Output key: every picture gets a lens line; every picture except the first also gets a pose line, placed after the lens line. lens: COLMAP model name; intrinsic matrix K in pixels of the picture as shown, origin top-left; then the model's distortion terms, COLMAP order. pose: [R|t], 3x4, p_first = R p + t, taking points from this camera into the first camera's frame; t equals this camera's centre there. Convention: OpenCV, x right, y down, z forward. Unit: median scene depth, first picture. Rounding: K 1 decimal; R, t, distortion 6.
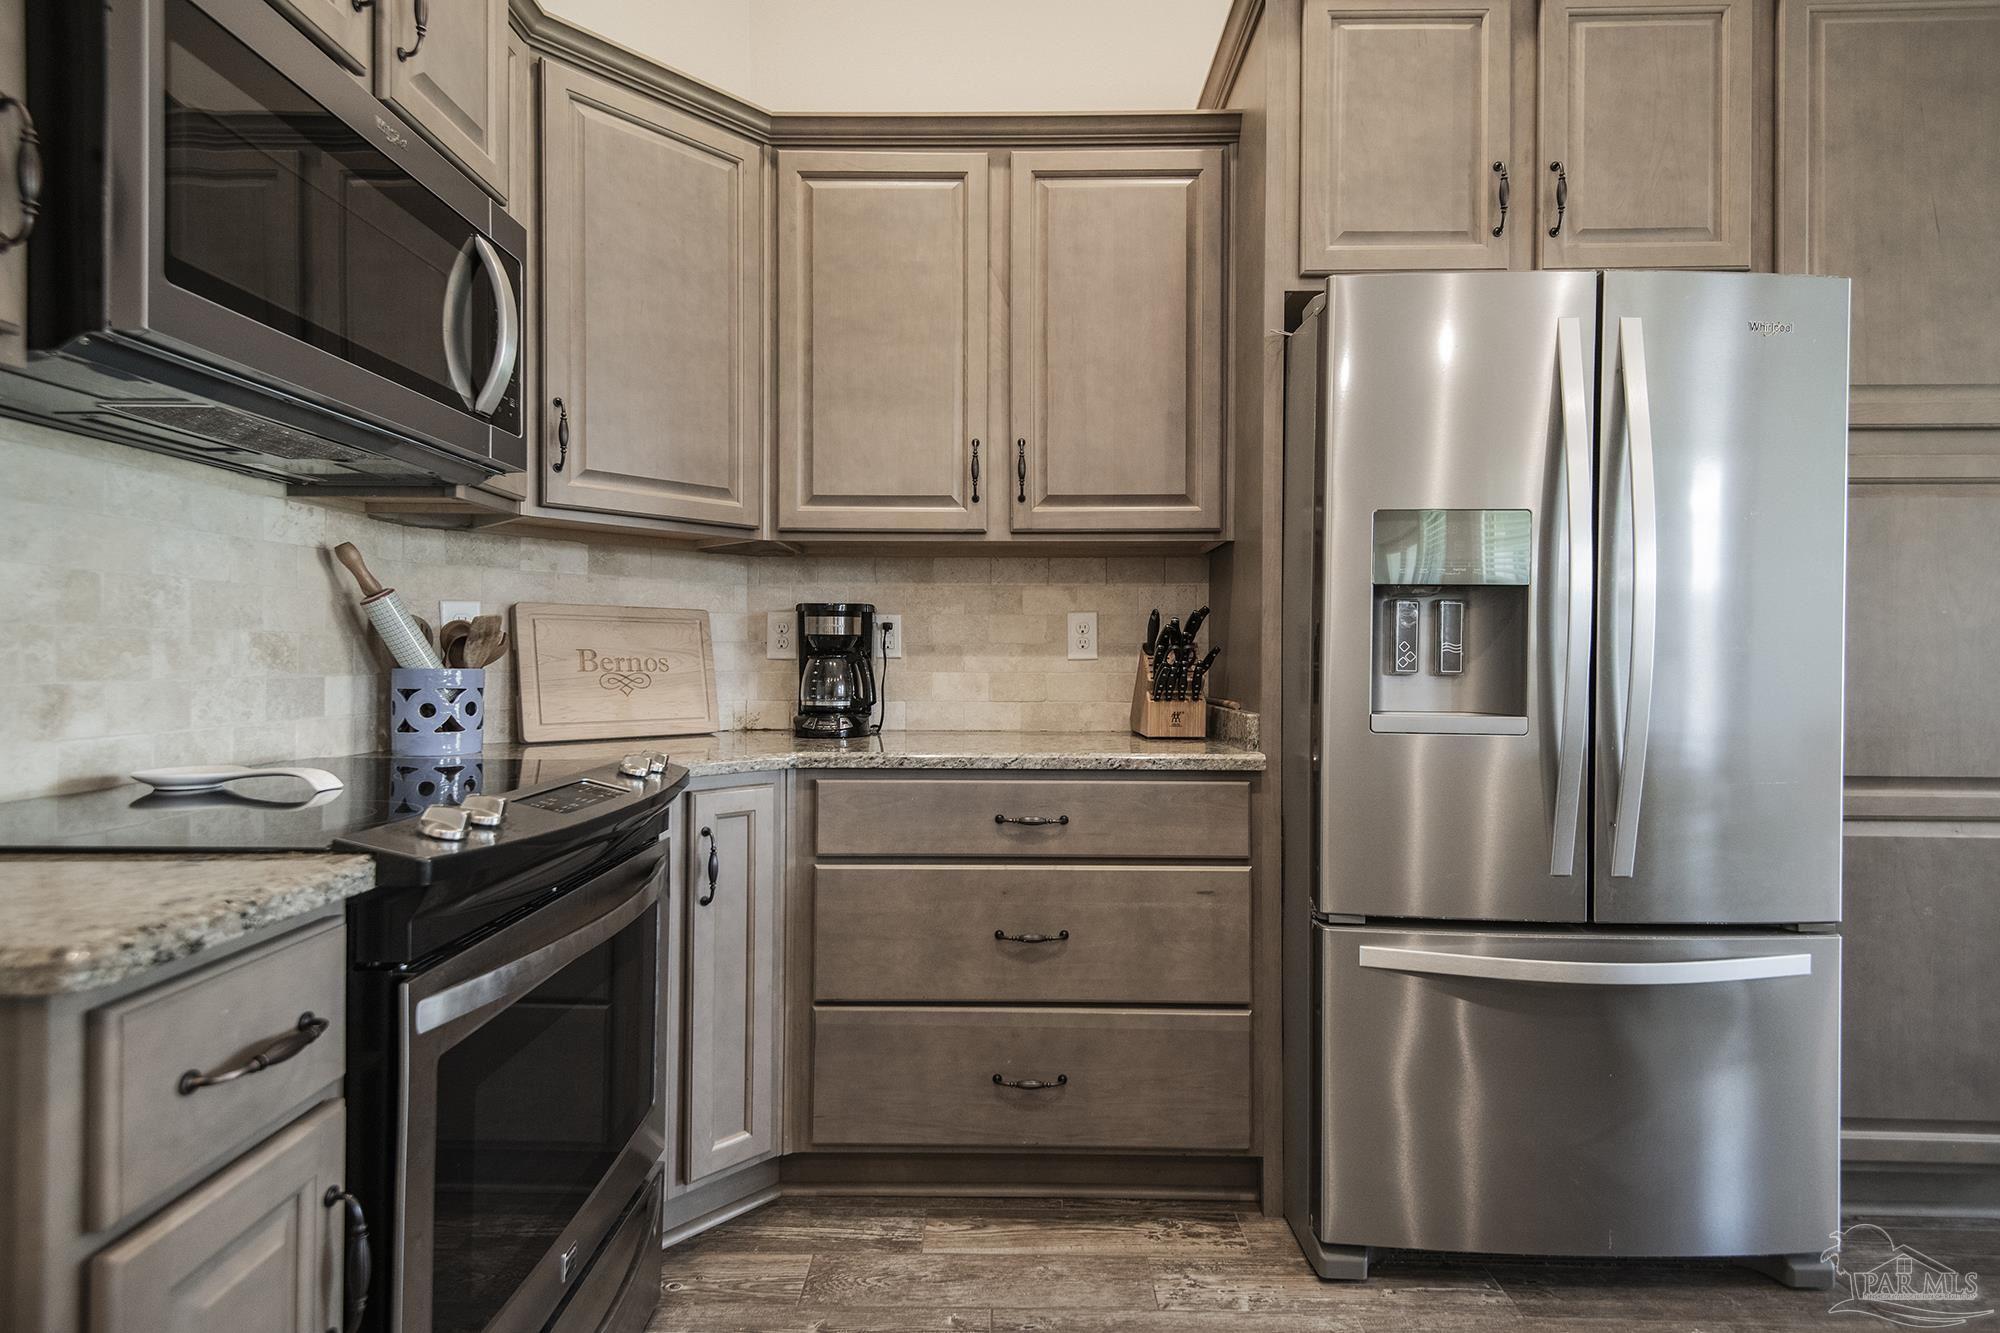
lens RADIAL K [[1019.8, 0, 998.4], [0, 1019.8, 652.1], [0, 0, 1]] dist [0.024517, 0.000175]
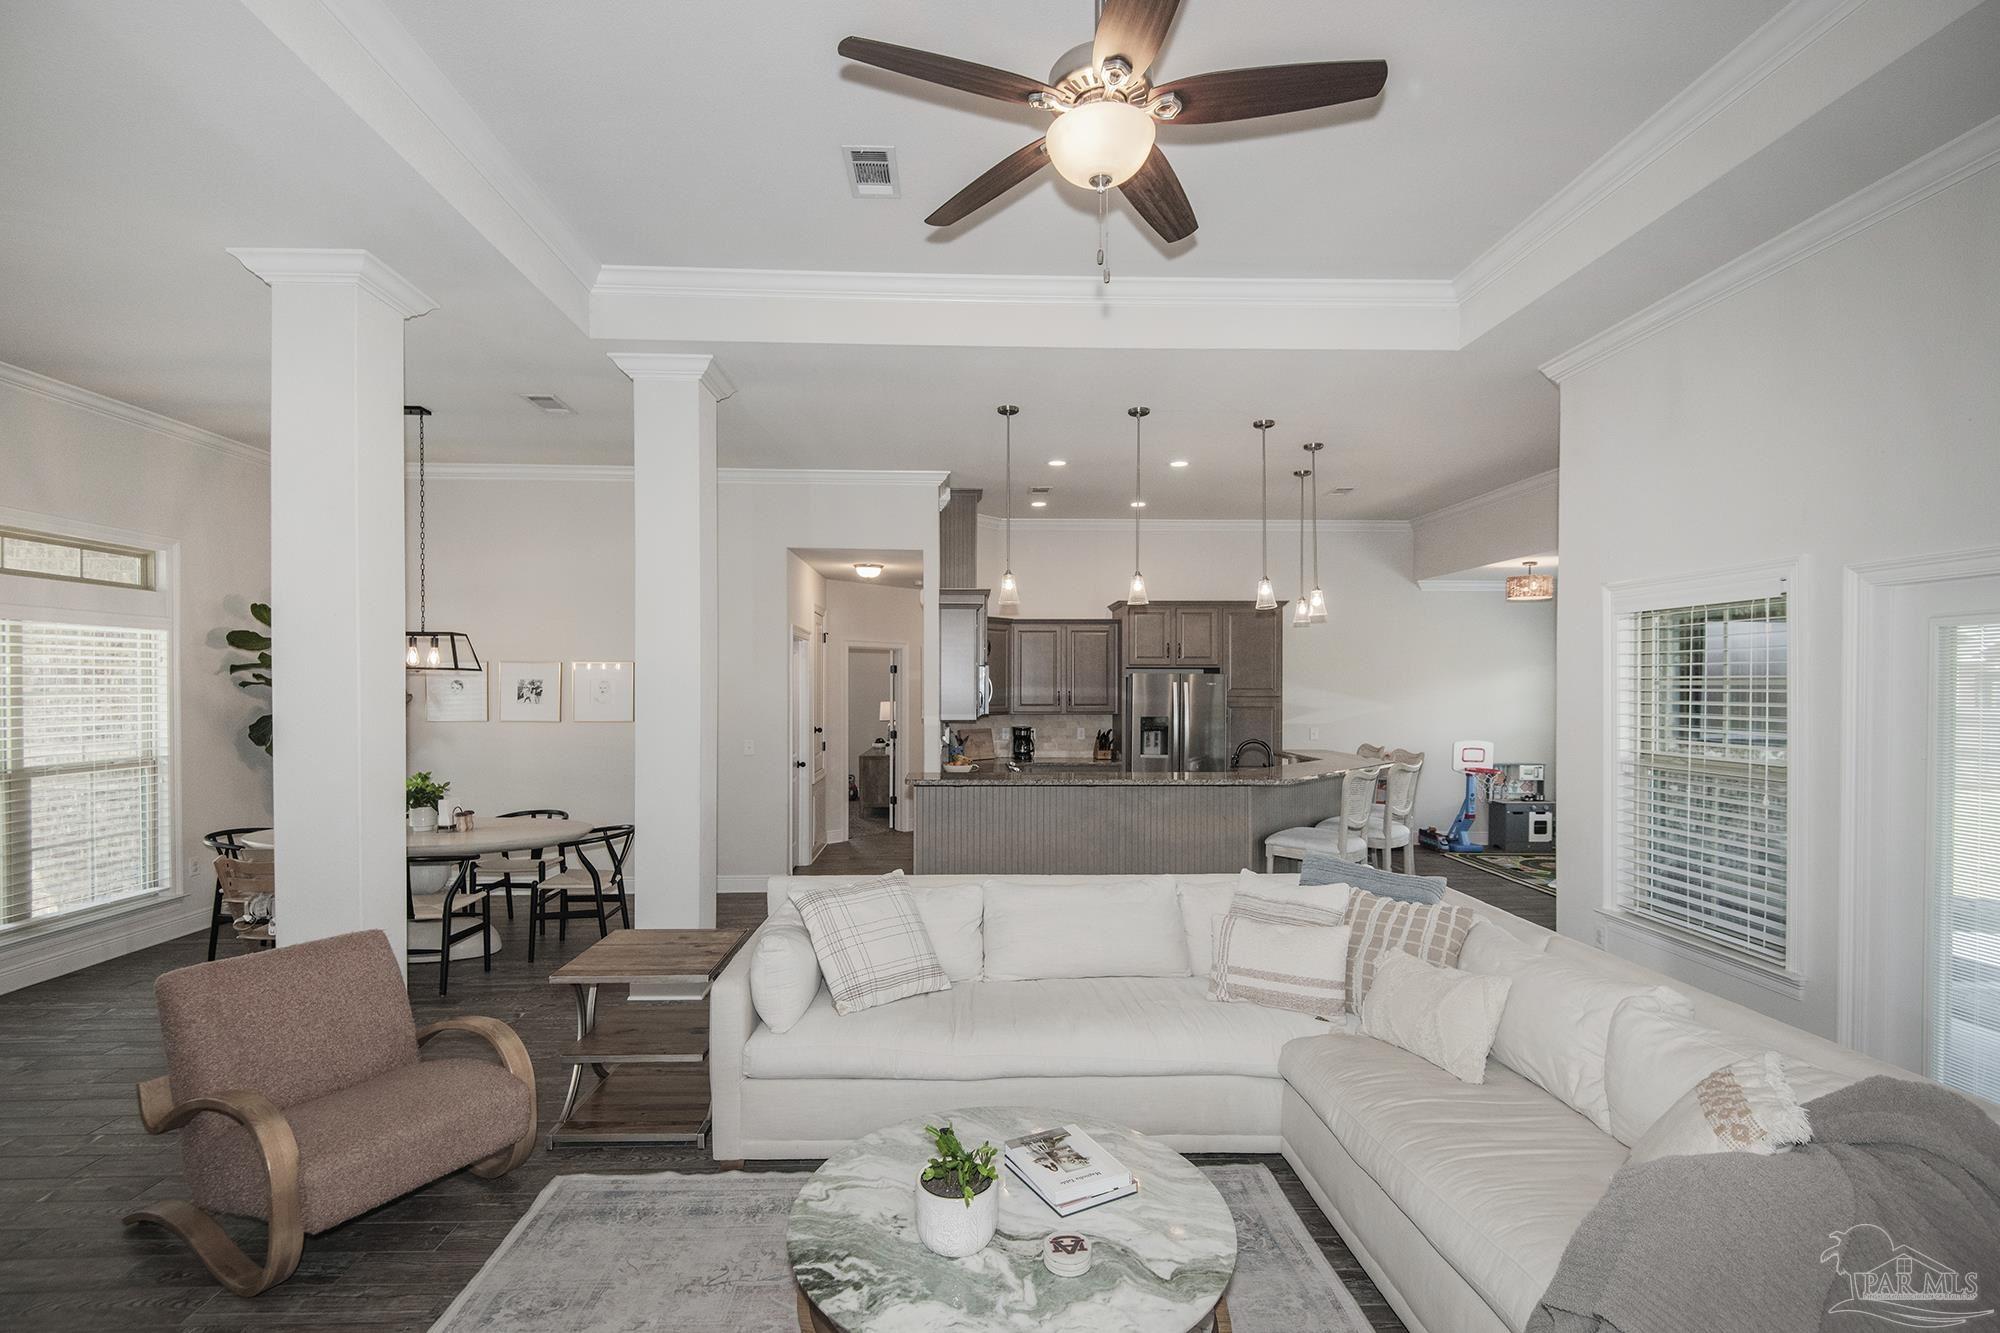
lens RADIAL K [[904.8, 0, 991.8], [0, 904.8, 692.0], [0, 0, 1]] dist [0.046078, -0.031555]
pose [[0.998941, 0.000407, 0.046000, -0.489474], [-0.000785, 0.999966, 0.008206, -0.239851], [-0.045995, -0.008233, 0.998908, -2.865118]]
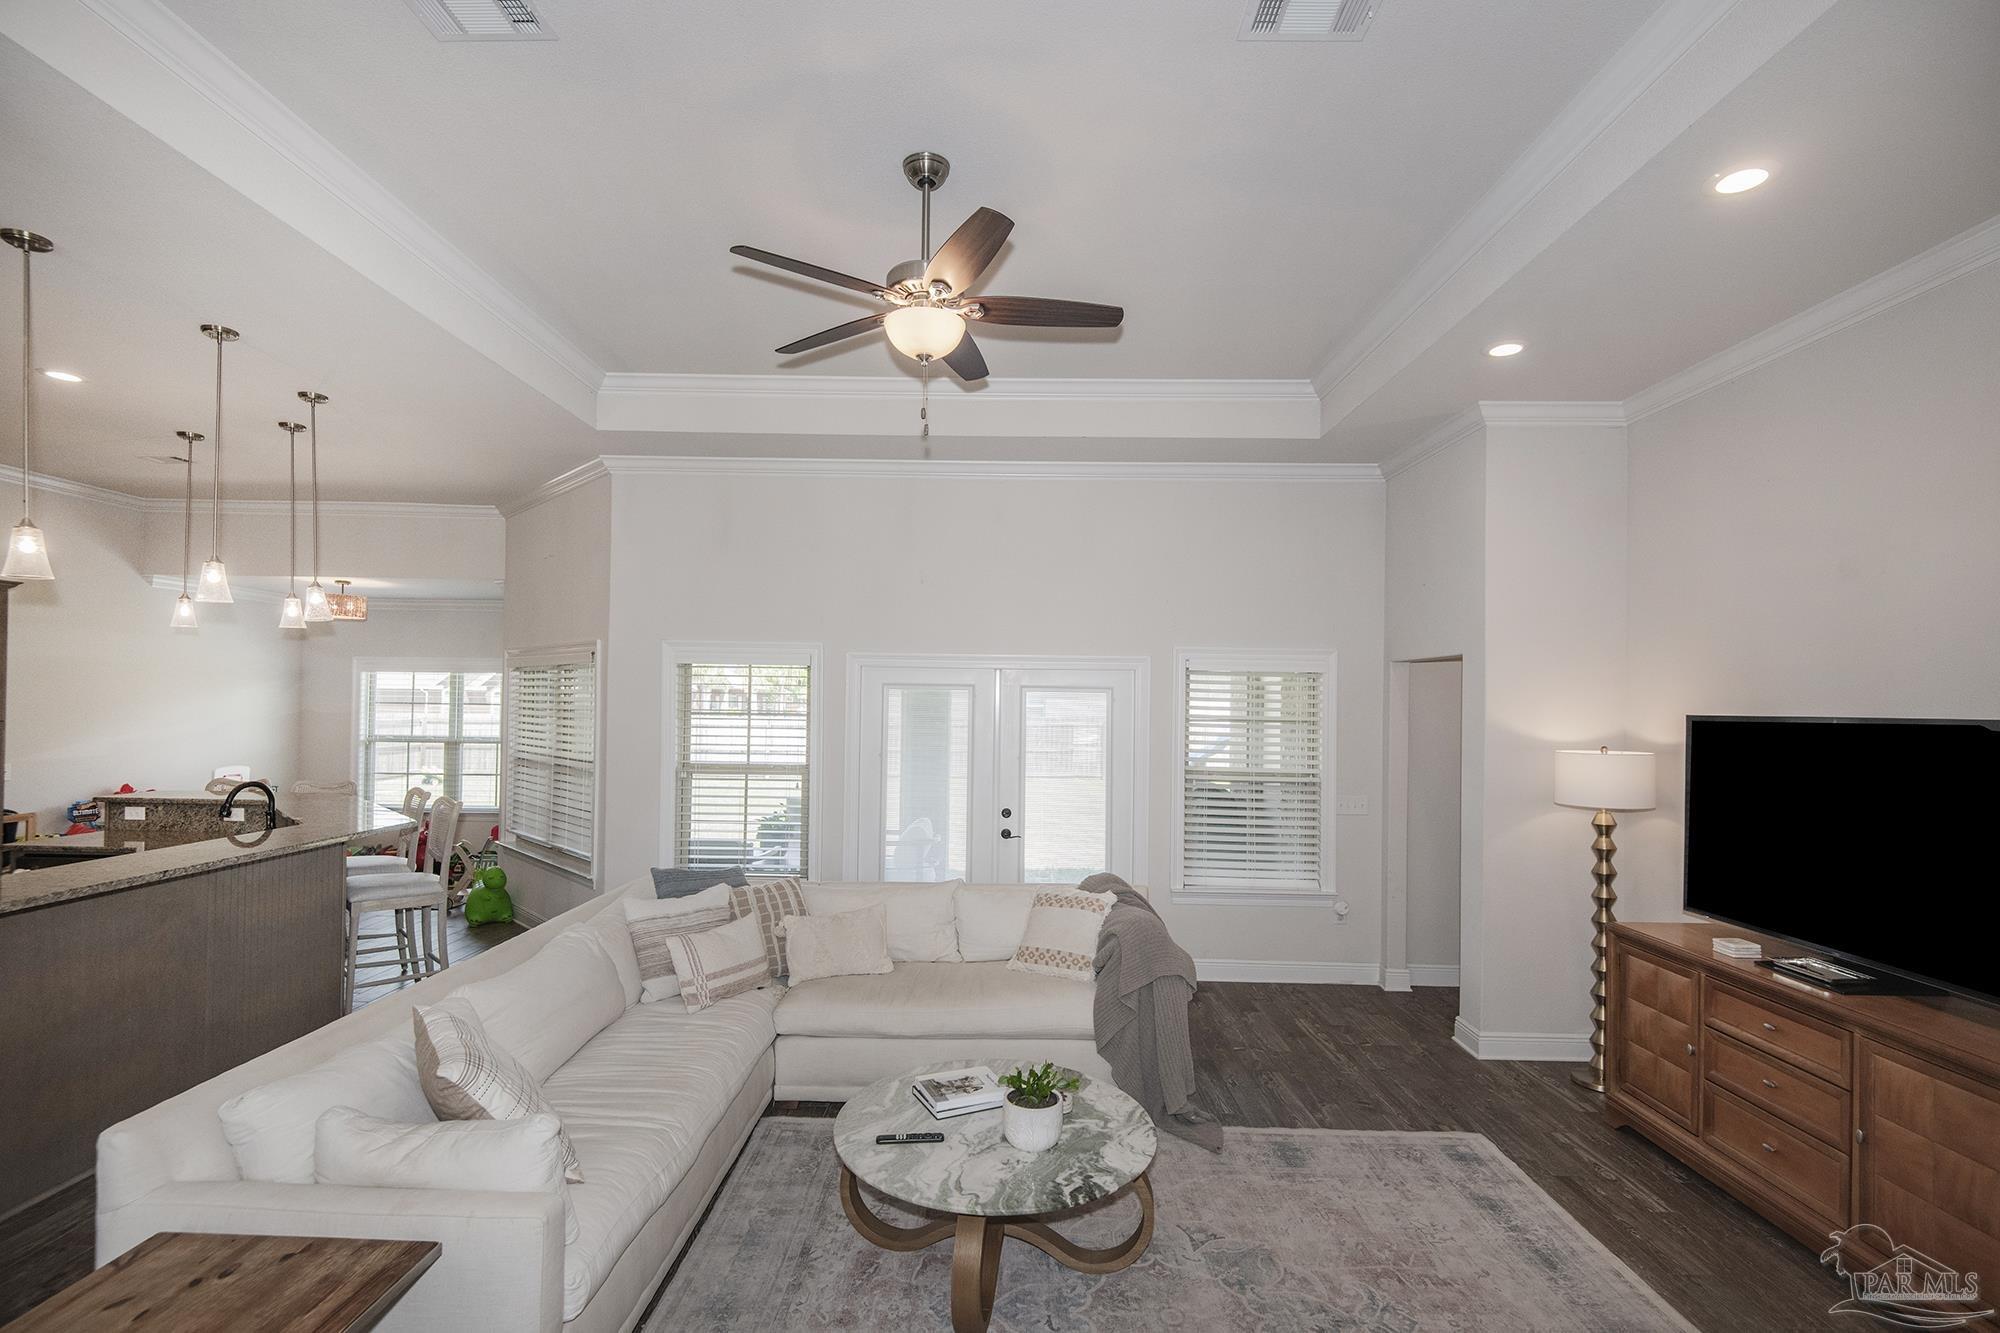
lens RADIAL K [[904.8, 0, 991.8], [0, 904.8, 692.0], [0, 0, 1]] dist [0.046078, -0.031555]
pose [[0.014541, 0.010514, 0.999839, -1.710891], [-0.016411, 0.999813, -0.010275, -0.295170], [-0.999760, -0.016259, 0.014711, -1.942929]]
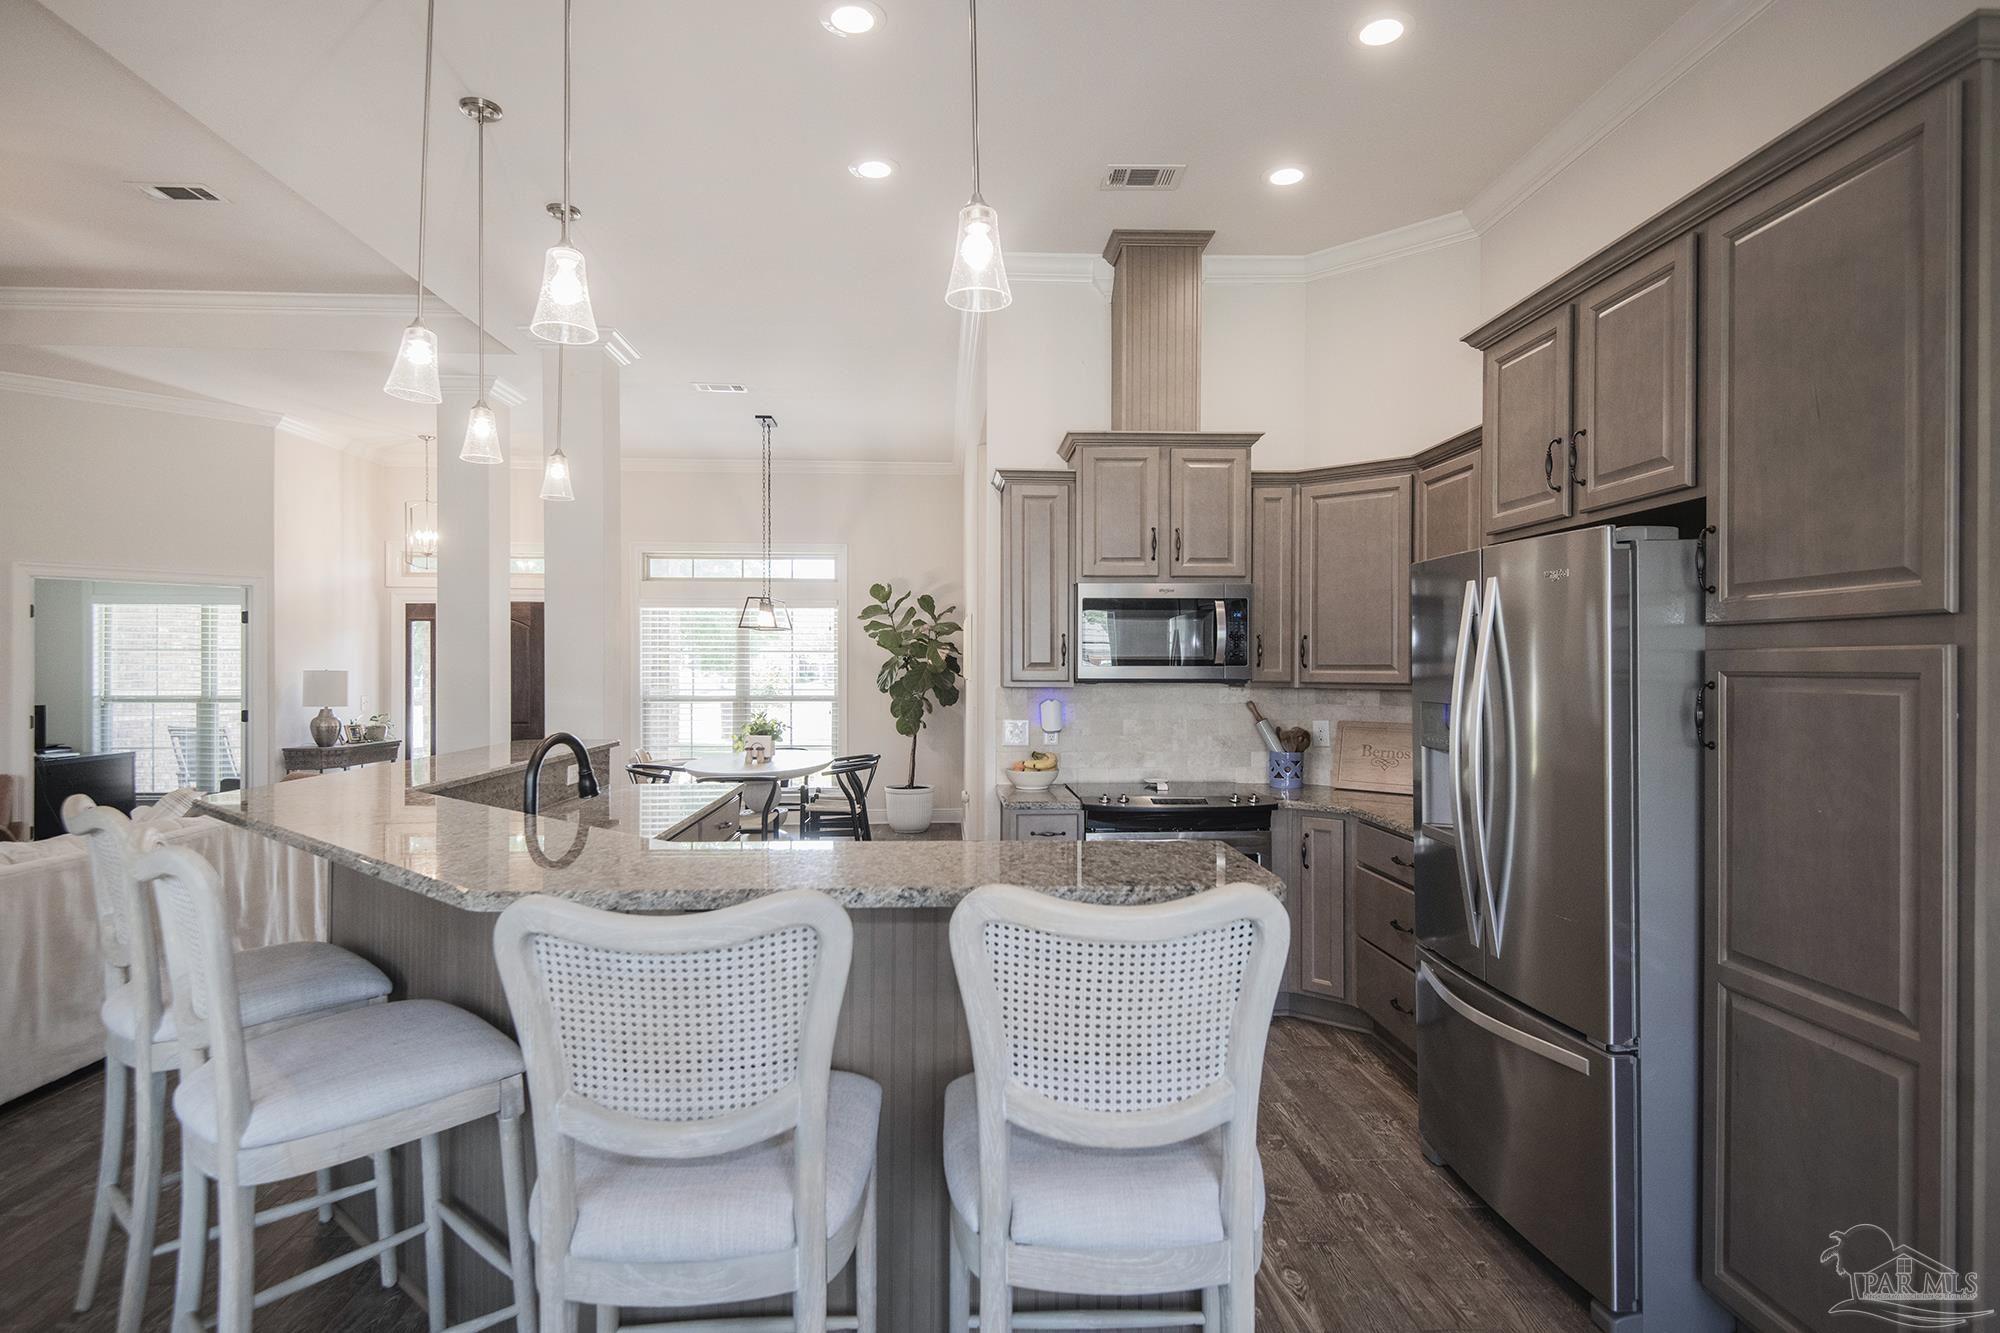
lens RADIAL K [[1088.1, 0, 1000.0], [0, 1088.1, 666.5], [0, 0, 1]] dist [0.002773, 0.000275]
pose [[0.063353, -0.001617, -0.997990, 1.625077], [0.001768, 0.999997, -0.001508, -0.149871], [0.997990, -0.001669, 0.063356, 0.152455]]
